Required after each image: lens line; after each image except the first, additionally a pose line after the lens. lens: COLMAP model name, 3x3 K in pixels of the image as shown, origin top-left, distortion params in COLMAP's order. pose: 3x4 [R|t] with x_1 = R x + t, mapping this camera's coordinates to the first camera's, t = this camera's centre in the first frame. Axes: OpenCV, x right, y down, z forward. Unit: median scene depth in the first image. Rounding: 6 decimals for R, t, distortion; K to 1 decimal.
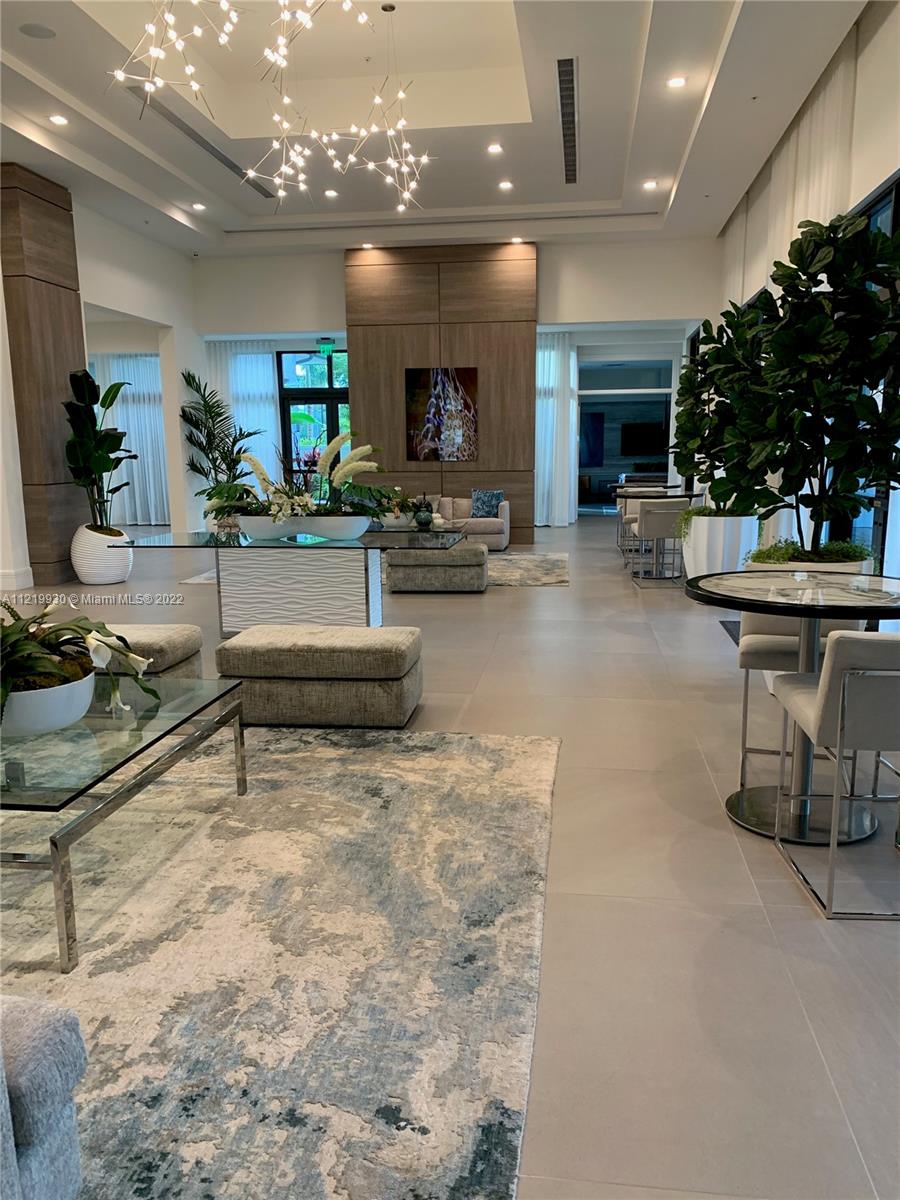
lens RADIAL K [[926.6, 0, 458.4], [0, 926.6, 607.5], [0, 0, 1]] dist [0.031161, -0.033346]
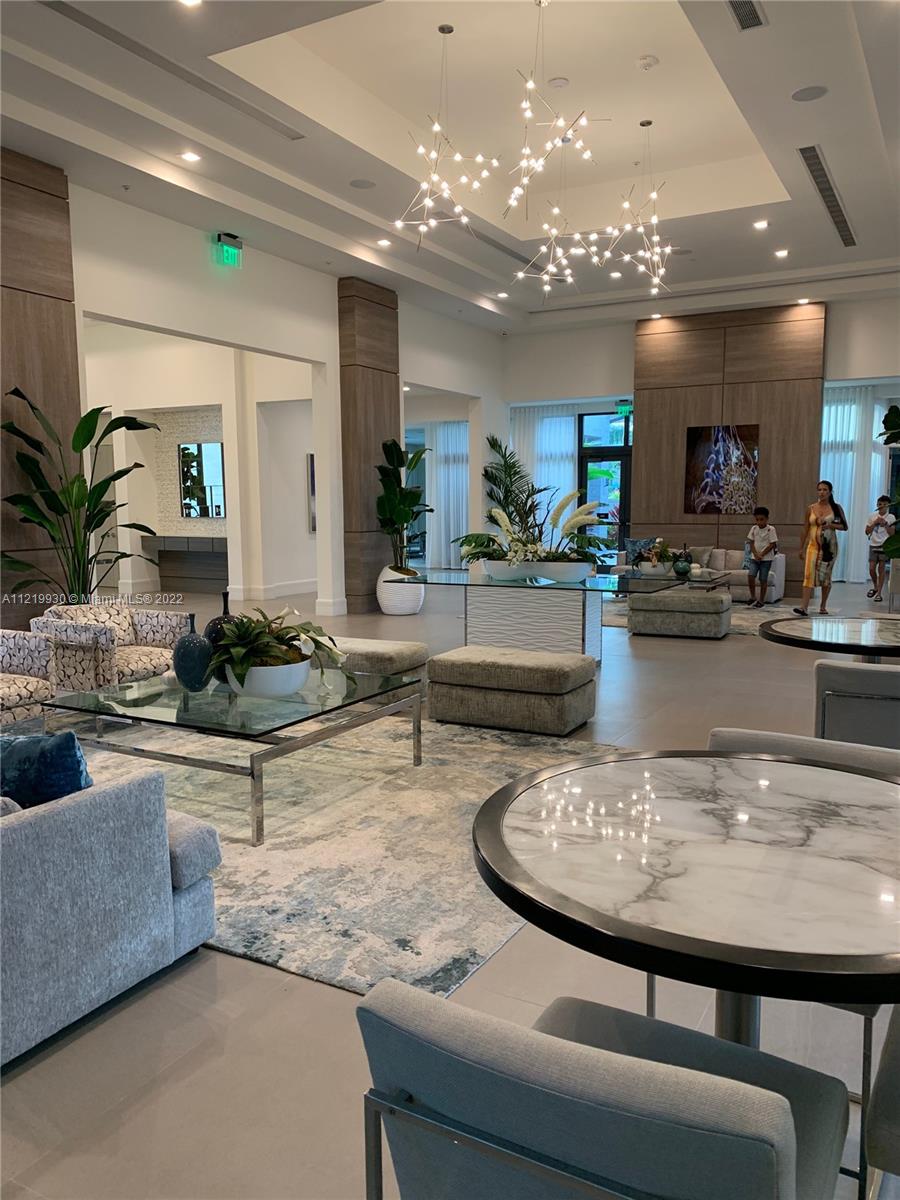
lens RADIAL K [[925.0, 0, 450.0], [0, 925.0, 600.0], [0, 0, 1]] dist [0.088891, -0.169954]
pose [[0.932504, 0.042637, -0.358634, 0.133356], [-0.065004, 0.996605, -0.050536, 0.014287], [0.355261, 0.070438, 0.932109, -0.111661]]
